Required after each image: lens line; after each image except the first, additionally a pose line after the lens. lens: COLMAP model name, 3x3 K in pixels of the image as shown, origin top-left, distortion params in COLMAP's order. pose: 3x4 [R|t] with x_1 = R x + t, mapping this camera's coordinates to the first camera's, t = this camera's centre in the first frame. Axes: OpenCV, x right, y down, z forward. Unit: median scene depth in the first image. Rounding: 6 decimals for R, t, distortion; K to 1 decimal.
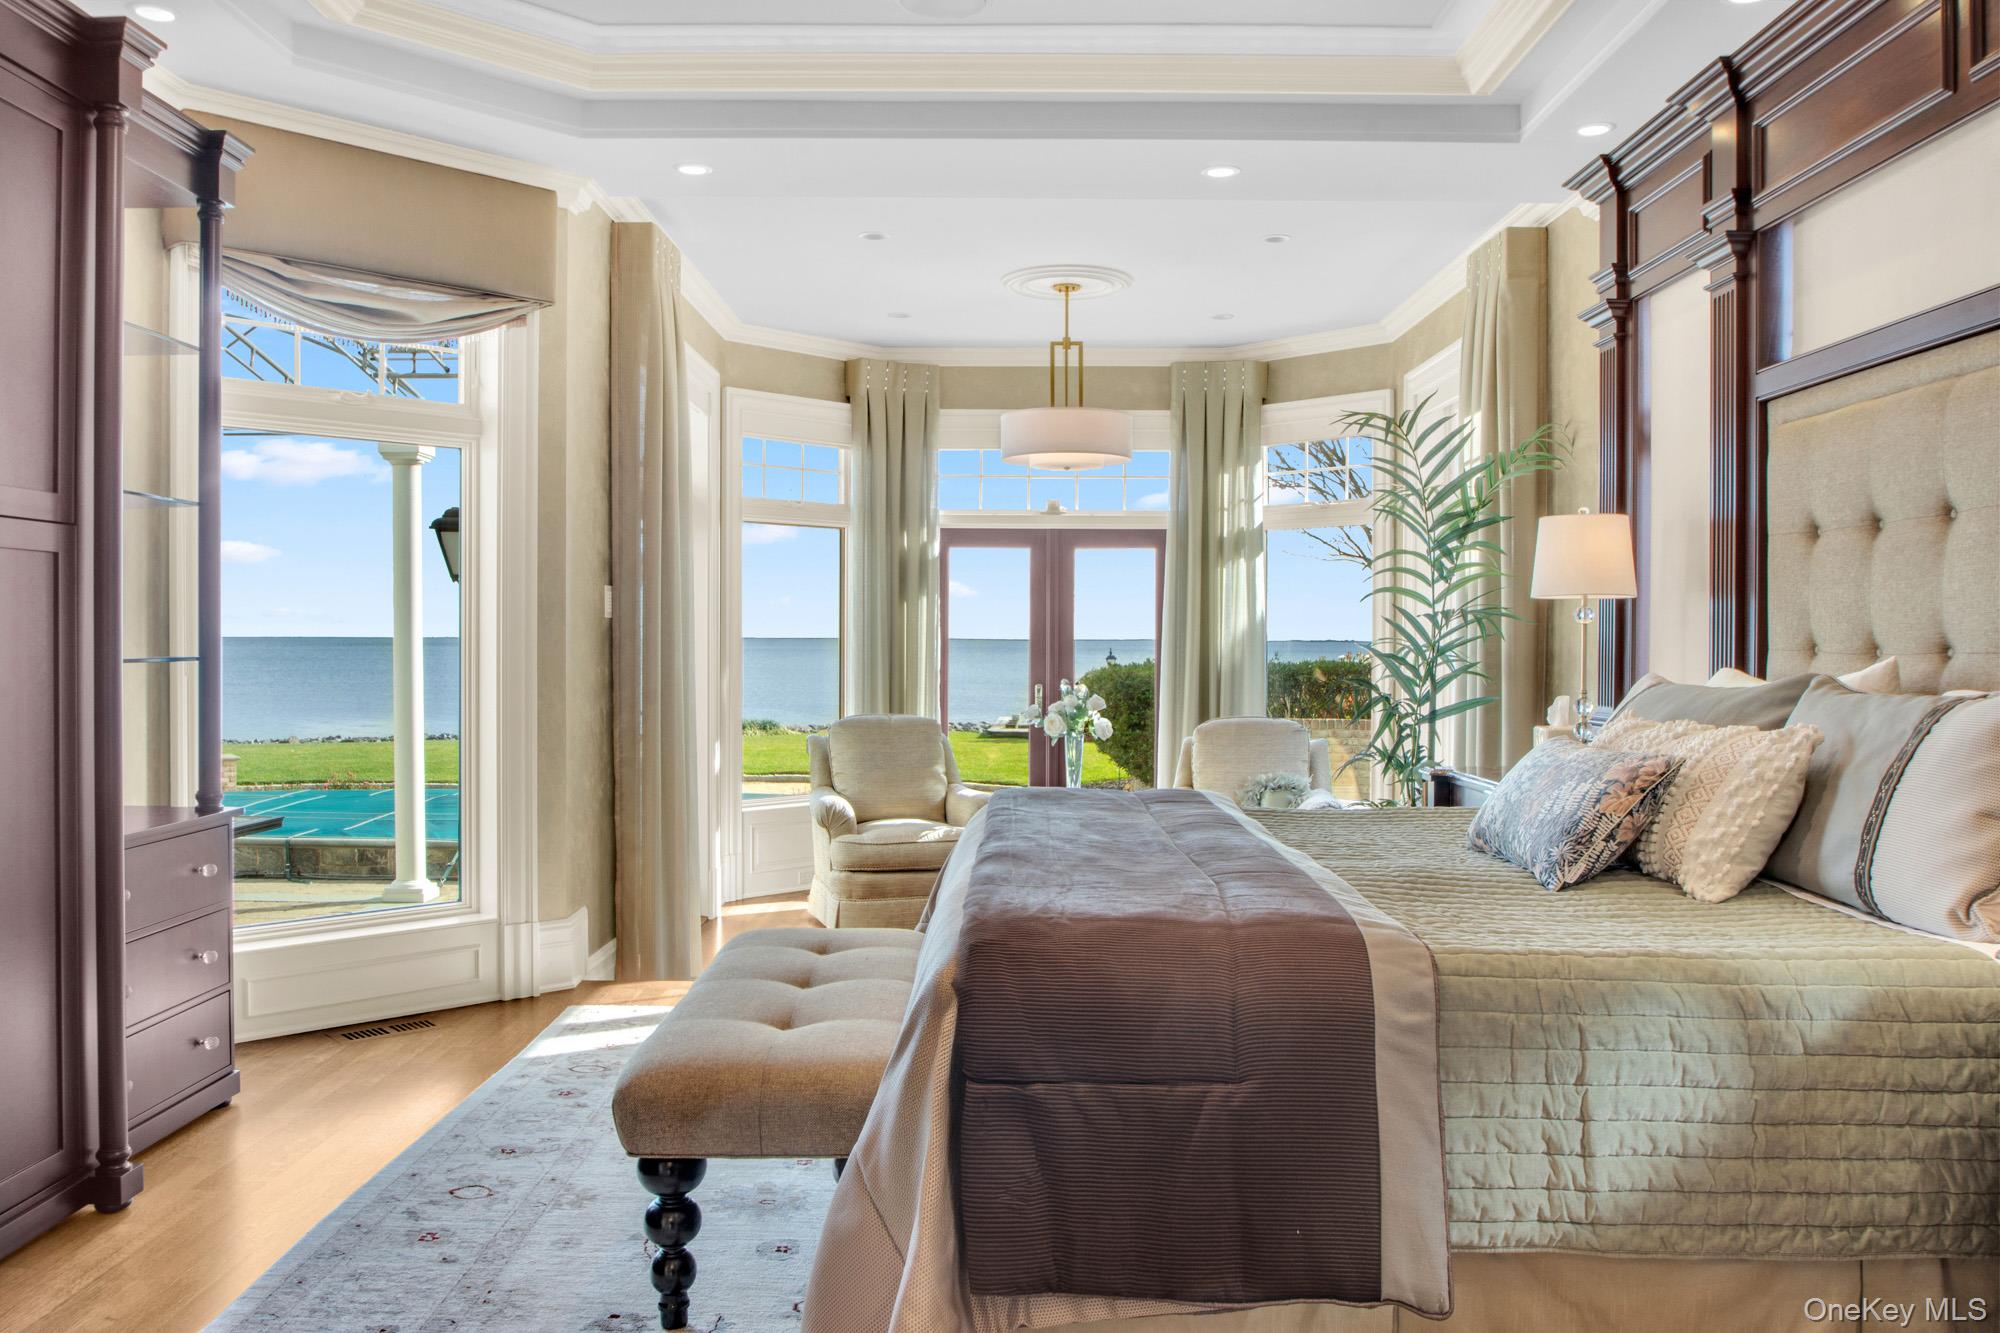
lens RADIAL K [[1529.7, 0, 1000.0], [0, 1529.7, 666.5], [0, 0, 1]] dist [-0.012744, -0.000238]
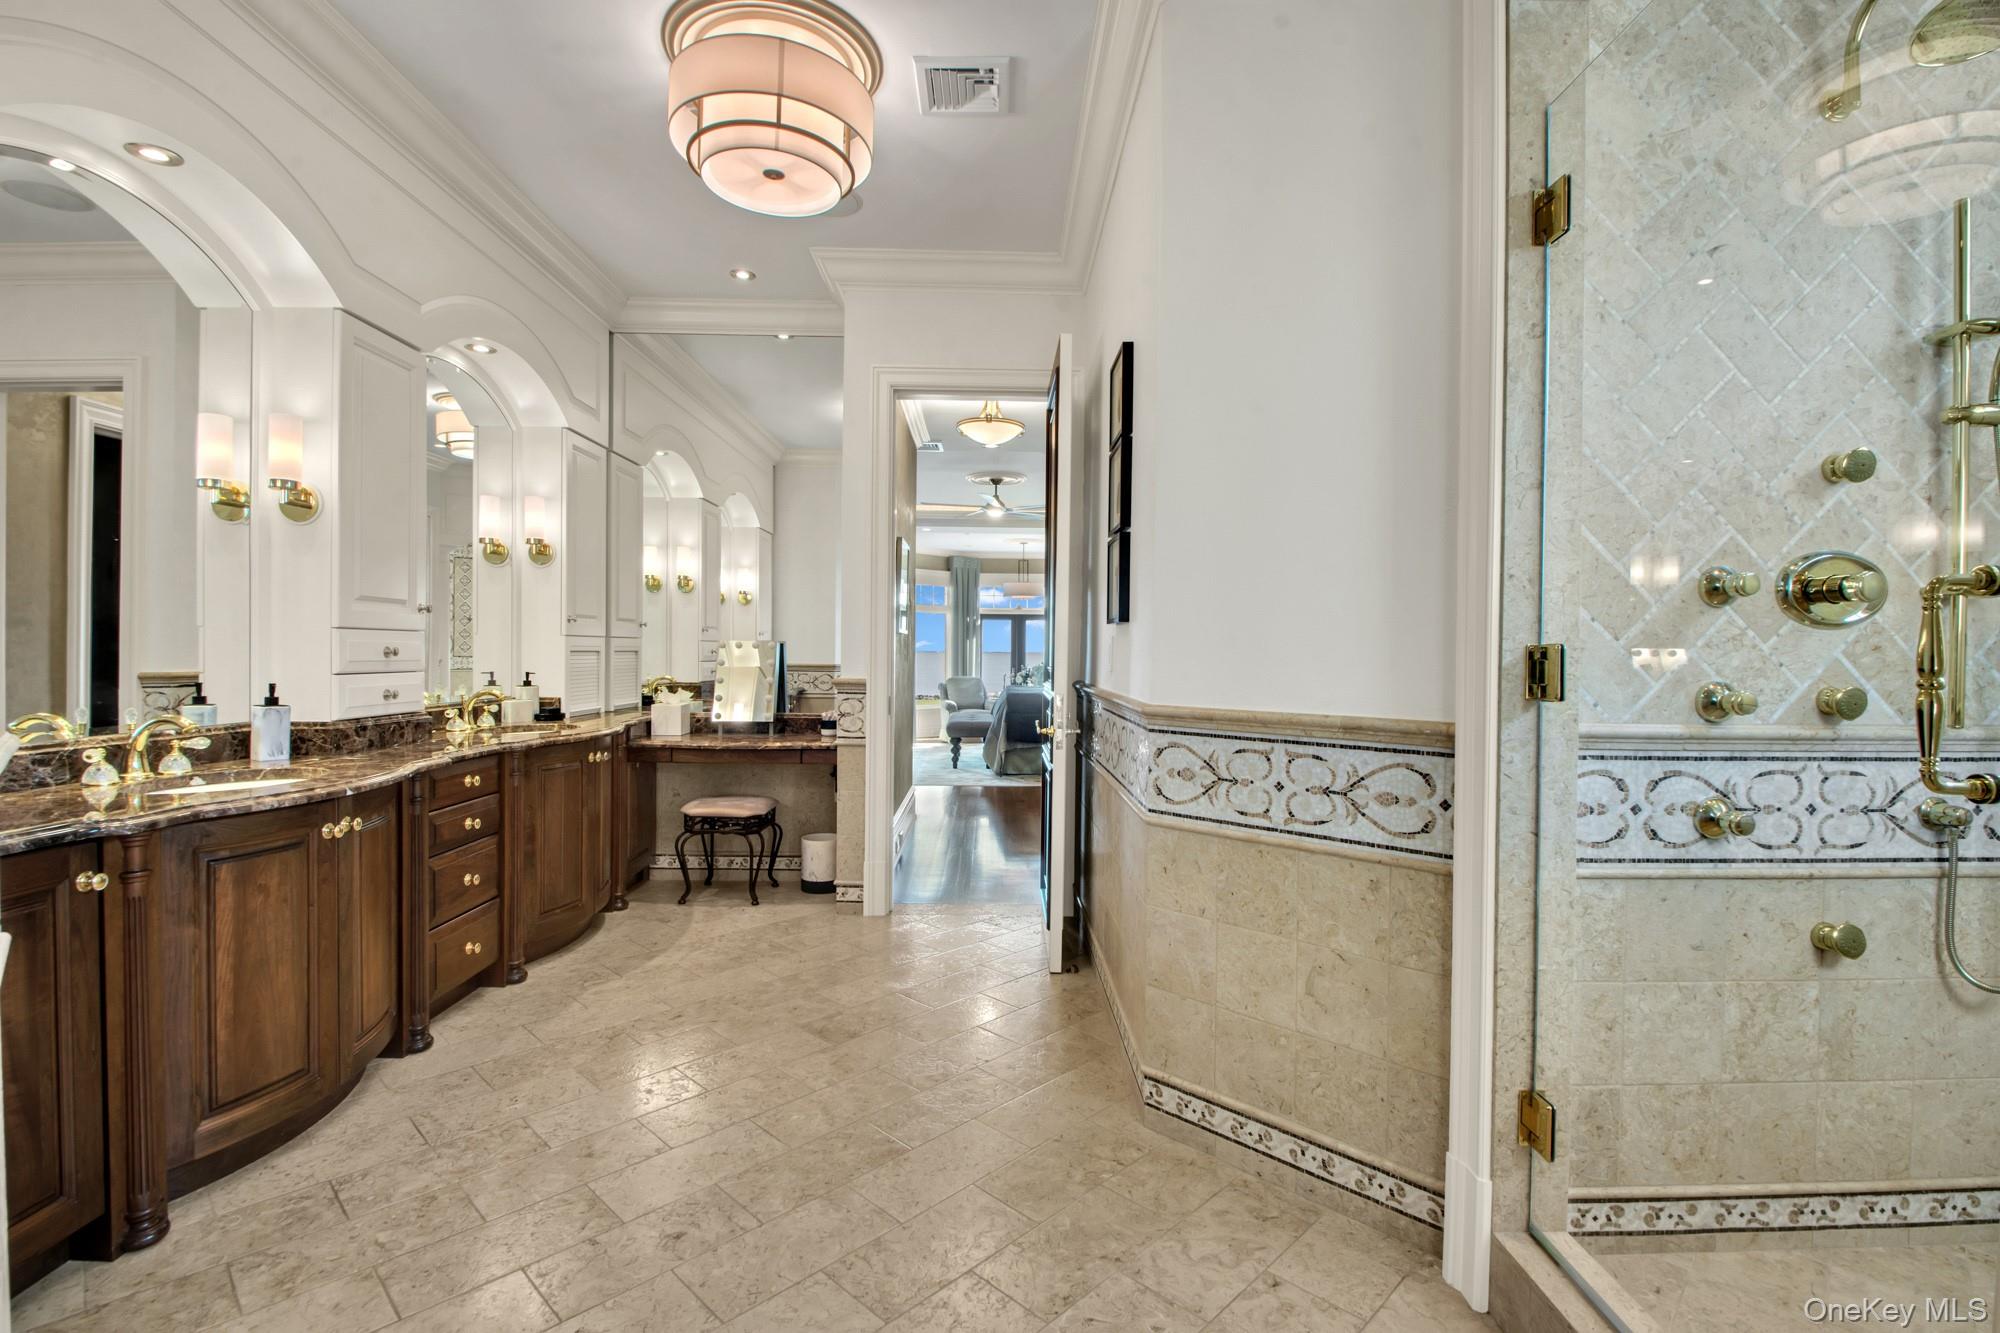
lens RADIAL K [[1070.1, 0, 1000.0], [0, 1070.1, 666.5], [0, 0, 1]] dist [-0.029395, 0.000931]
pose [[0.999653, 0.008339, 0.025002, -0.076196], [-0.008145, 0.999936, -0.007817, 0.037682], [-0.025066, 0.007611, 0.999657, -1.558249]]
